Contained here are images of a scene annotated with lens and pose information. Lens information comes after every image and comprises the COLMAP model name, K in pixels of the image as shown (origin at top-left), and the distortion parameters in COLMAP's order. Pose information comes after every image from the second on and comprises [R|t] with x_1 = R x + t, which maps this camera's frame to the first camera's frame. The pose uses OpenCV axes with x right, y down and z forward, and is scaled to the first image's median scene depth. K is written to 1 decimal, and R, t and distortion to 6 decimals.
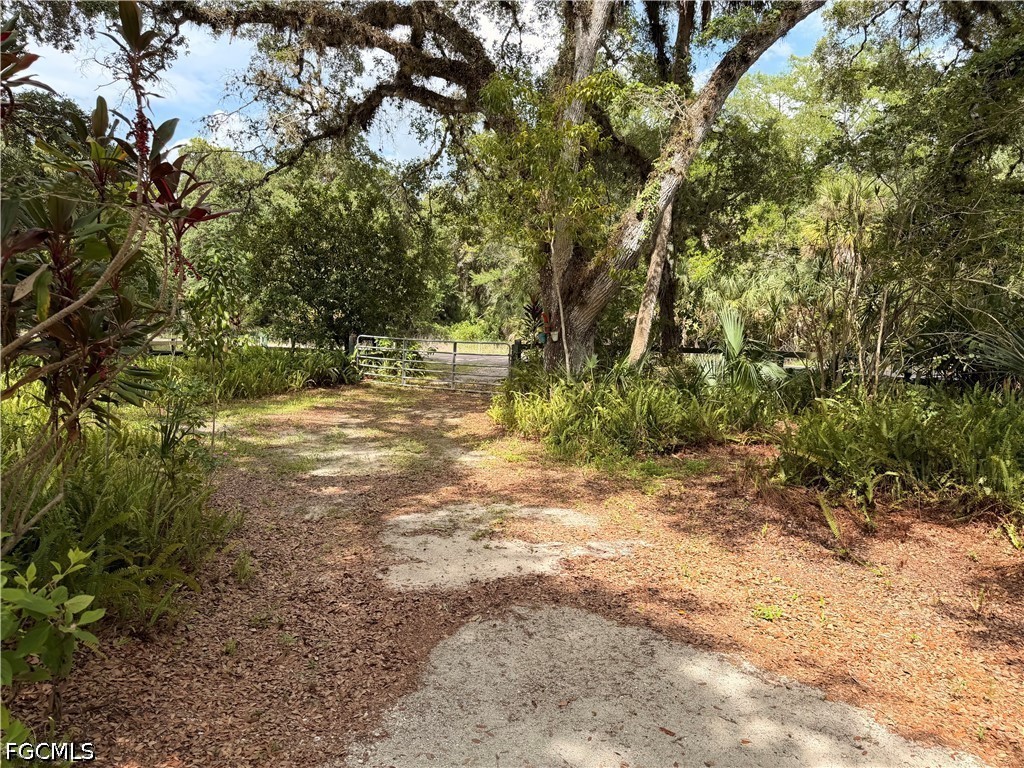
lens RADIAL K [[716.0, 0, 513.4], [0, 716.0, 387.9], [0, 0, 1]] dist [0.053351, -0.074805]
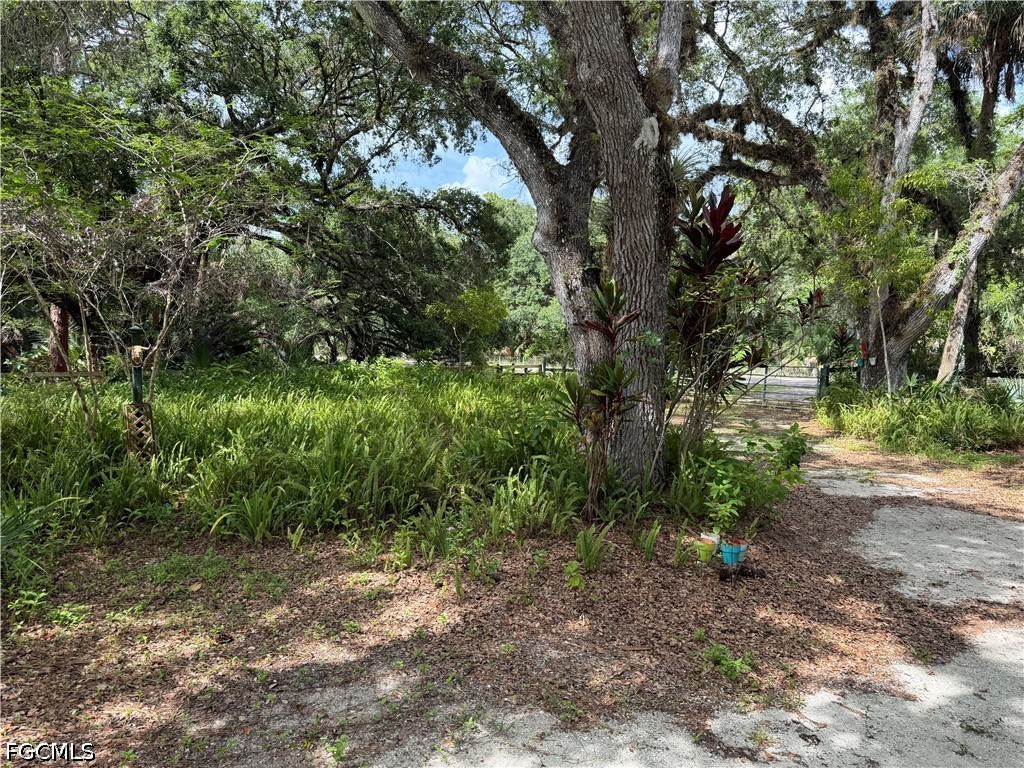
lens RADIAL K [[716.0, 0, 522.8], [0, 716.0, 378.4], [0, 0, 1]] dist [0.053351, -0.074805]
pose [[0.948526, 0.011137, -0.316503, -0.130570], [-0.026205, 0.998714, -0.043391, 0.029694], [0.315613, 0.049451, 0.947599, -0.413241]]
